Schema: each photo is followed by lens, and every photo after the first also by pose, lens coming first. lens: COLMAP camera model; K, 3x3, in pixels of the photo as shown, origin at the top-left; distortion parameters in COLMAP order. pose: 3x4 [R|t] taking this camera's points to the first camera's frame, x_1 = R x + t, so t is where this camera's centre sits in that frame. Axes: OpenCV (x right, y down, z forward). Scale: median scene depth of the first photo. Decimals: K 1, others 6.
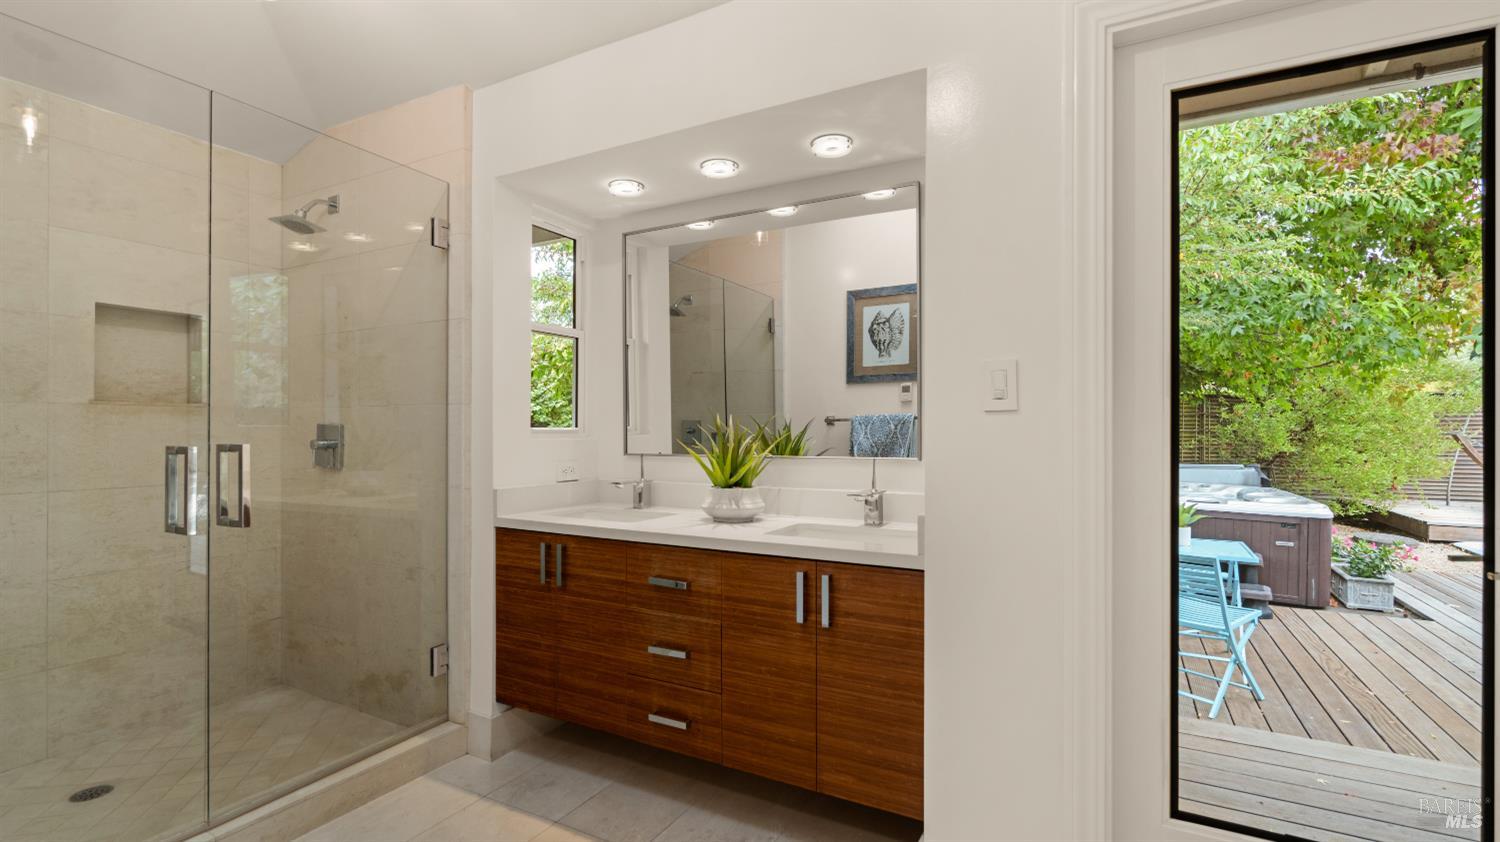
lens RADIAL K [[702.8, 0, 751.7], [0, 702.8, 424.6], [0, 0, 1]] dist [-0.001888, 0.000973]
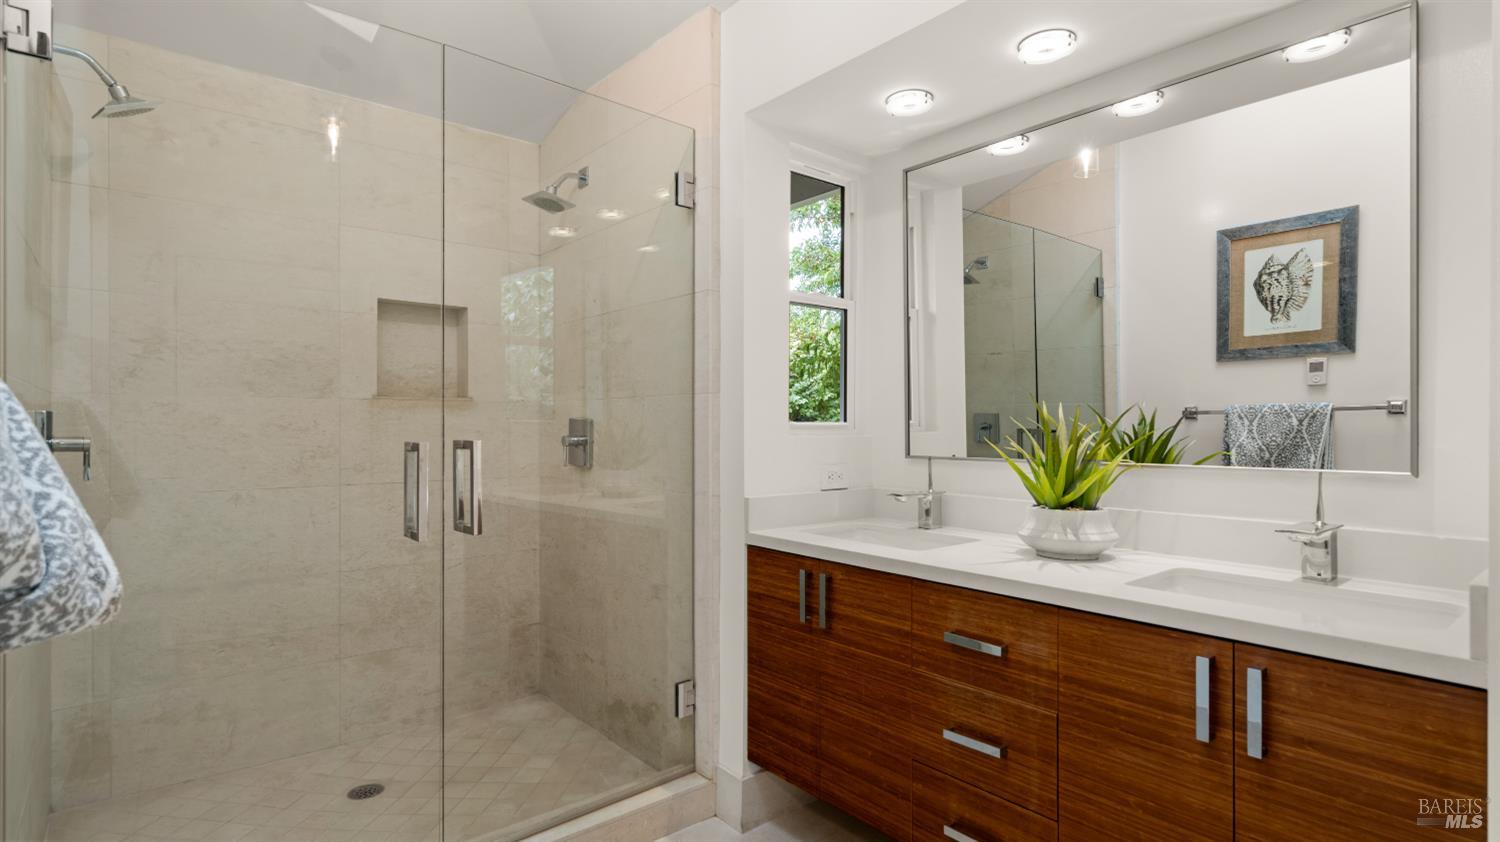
lens RADIAL K [[714.4, 0, 749.0], [0, 714.4, 427.1], [0, 0, 1]] dist [0.000032, 0.000763]
pose [[0.928693, 0.001240, -0.370847, -0.056871], [0.001677, 0.999970, 0.007544, 0.003868], [0.370845, -0.007628, 0.928663, 0.235985]]
